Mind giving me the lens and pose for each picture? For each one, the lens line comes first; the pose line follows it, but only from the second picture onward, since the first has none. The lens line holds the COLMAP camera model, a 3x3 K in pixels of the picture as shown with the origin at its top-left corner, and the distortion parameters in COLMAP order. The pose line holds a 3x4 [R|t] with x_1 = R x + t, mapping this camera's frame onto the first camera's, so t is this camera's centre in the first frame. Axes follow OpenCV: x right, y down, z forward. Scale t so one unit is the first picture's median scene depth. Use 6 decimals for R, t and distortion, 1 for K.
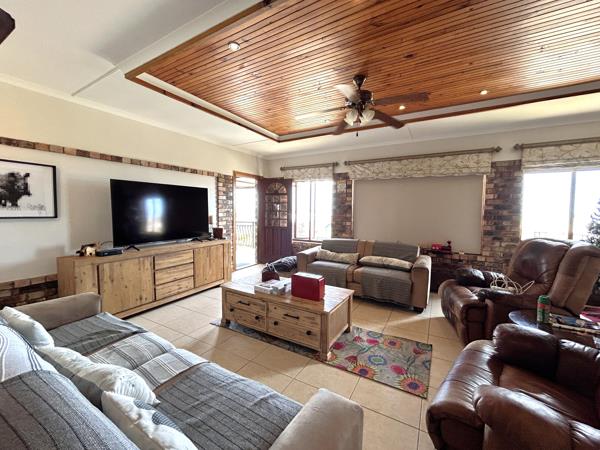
lens RADIAL K [[245.5, 0, 300.0], [0, 245.5, 225.0], [0, 0, 1]] dist [-0.000927, -0.000043]
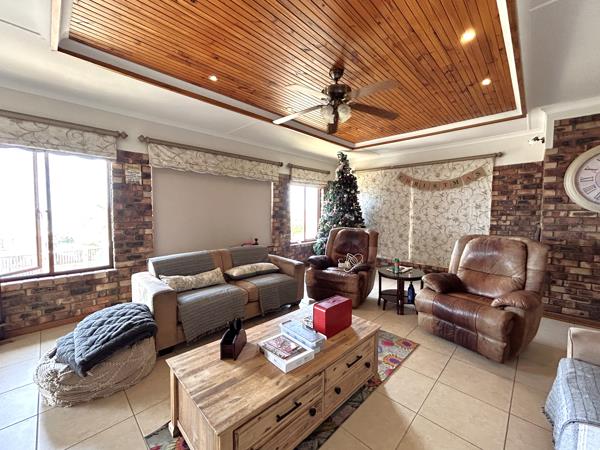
lens RADIAL K [[245.5, 0, 300.0], [0, 245.5, 225.0], [0, 0, 1]] dist [-0.000927, -0.000043]
pose [[0.253688, -0.060755, 0.965376, -0.427270], [0.057606, 0.997203, 0.047620, -0.039081], [-0.965569, 0.043530, 0.256478, 0.544144]]
